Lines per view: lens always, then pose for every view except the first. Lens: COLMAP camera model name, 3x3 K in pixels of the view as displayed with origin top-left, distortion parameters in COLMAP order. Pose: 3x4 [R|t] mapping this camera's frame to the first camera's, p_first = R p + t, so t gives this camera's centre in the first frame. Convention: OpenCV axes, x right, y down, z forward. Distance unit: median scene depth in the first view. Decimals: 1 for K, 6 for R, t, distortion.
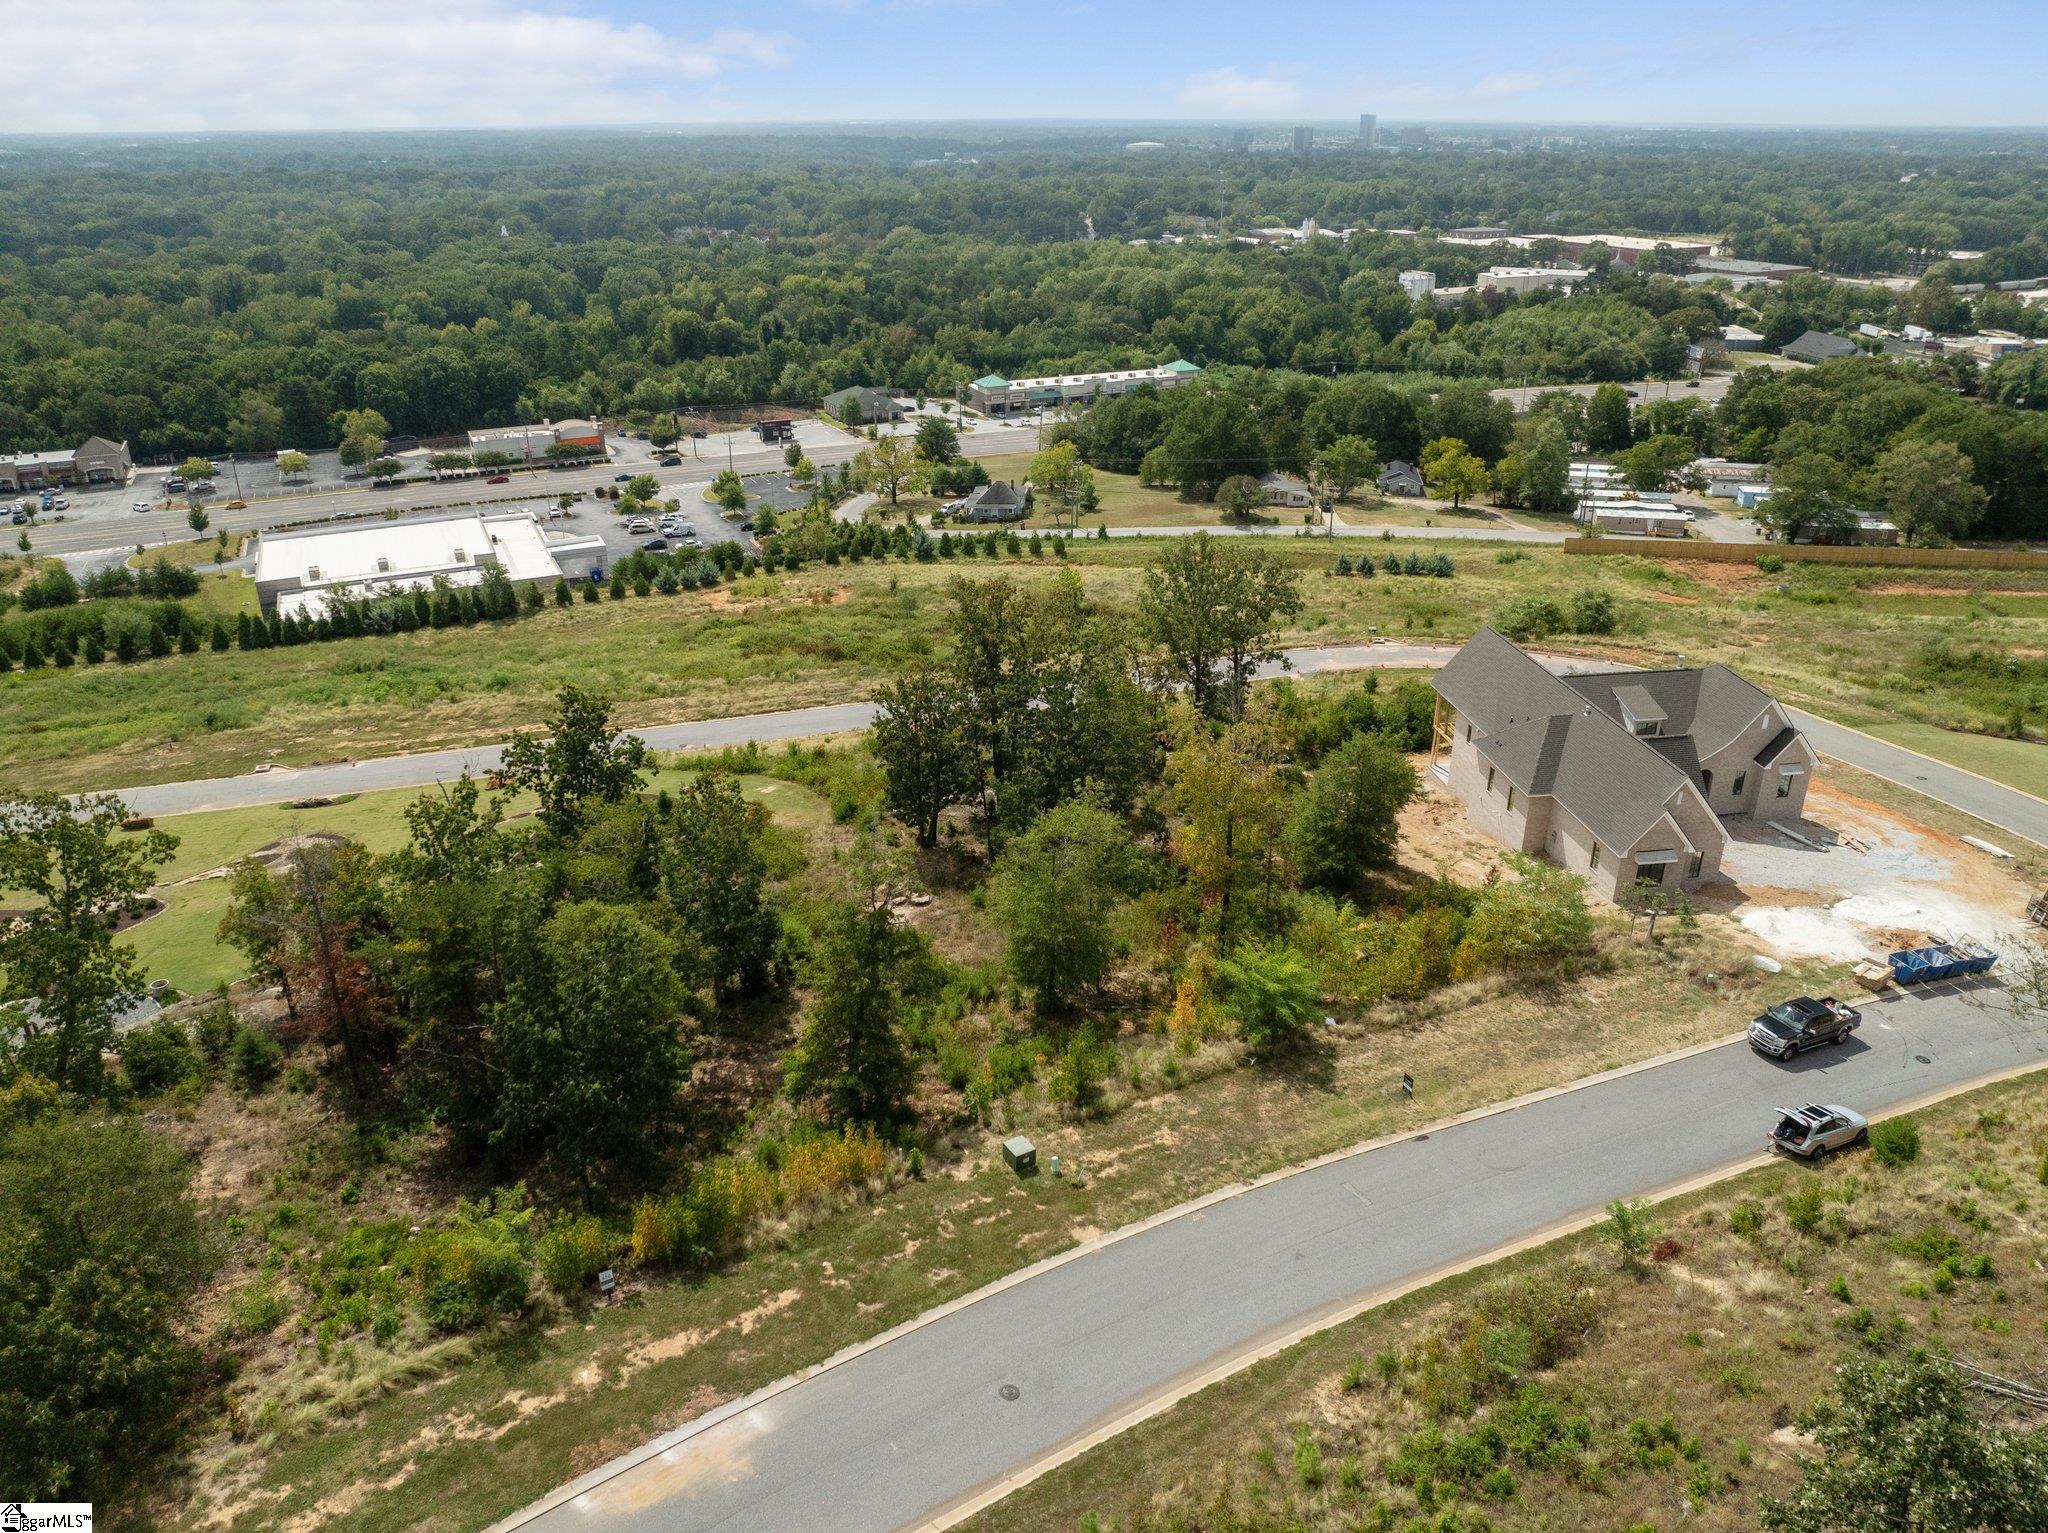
lens RADIAL K [[1441.6, 0, 1024.0], [0, 1441.6, 766.5], [0, 0, 1]] dist [-0.041435, 0.007701]
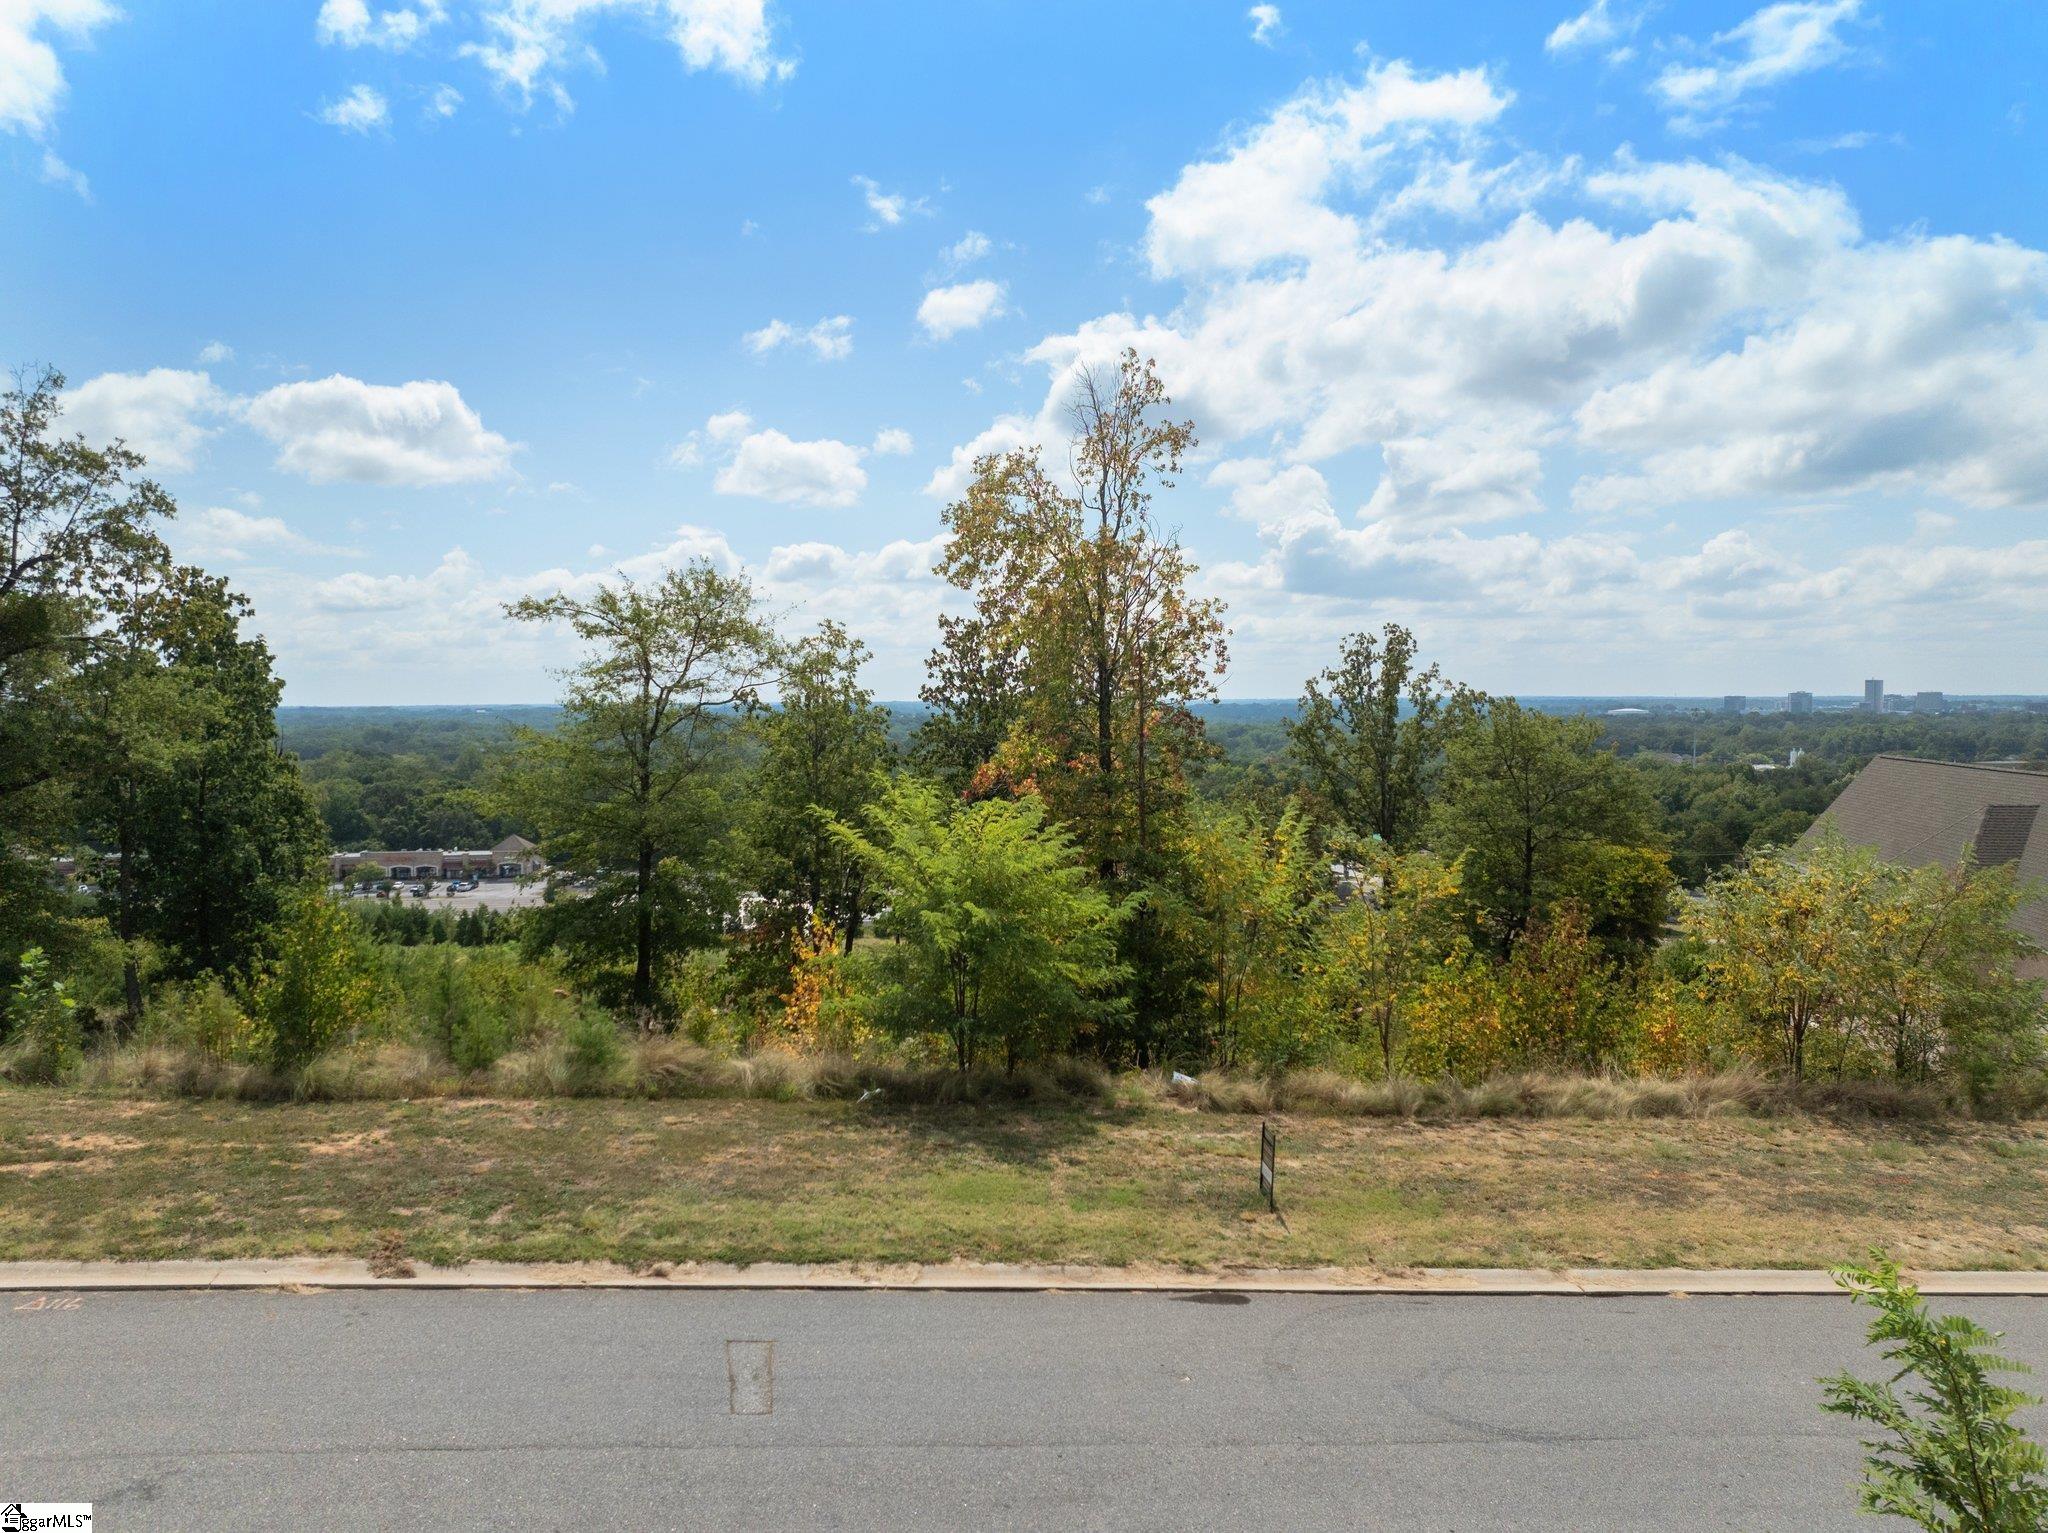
lens RADIAL K [[1425.6, 0, 1024.0], [0, 1425.6, 766.5], [0, 0, 1]] dist [-0.049921, 0.026923]
pose [[0.945904, 0.010243, -0.324284, 0.079747], [-0.129716, 0.928082, -0.349052, 0.064512], [0.297386, 0.372235, 0.879206, 0.178440]]
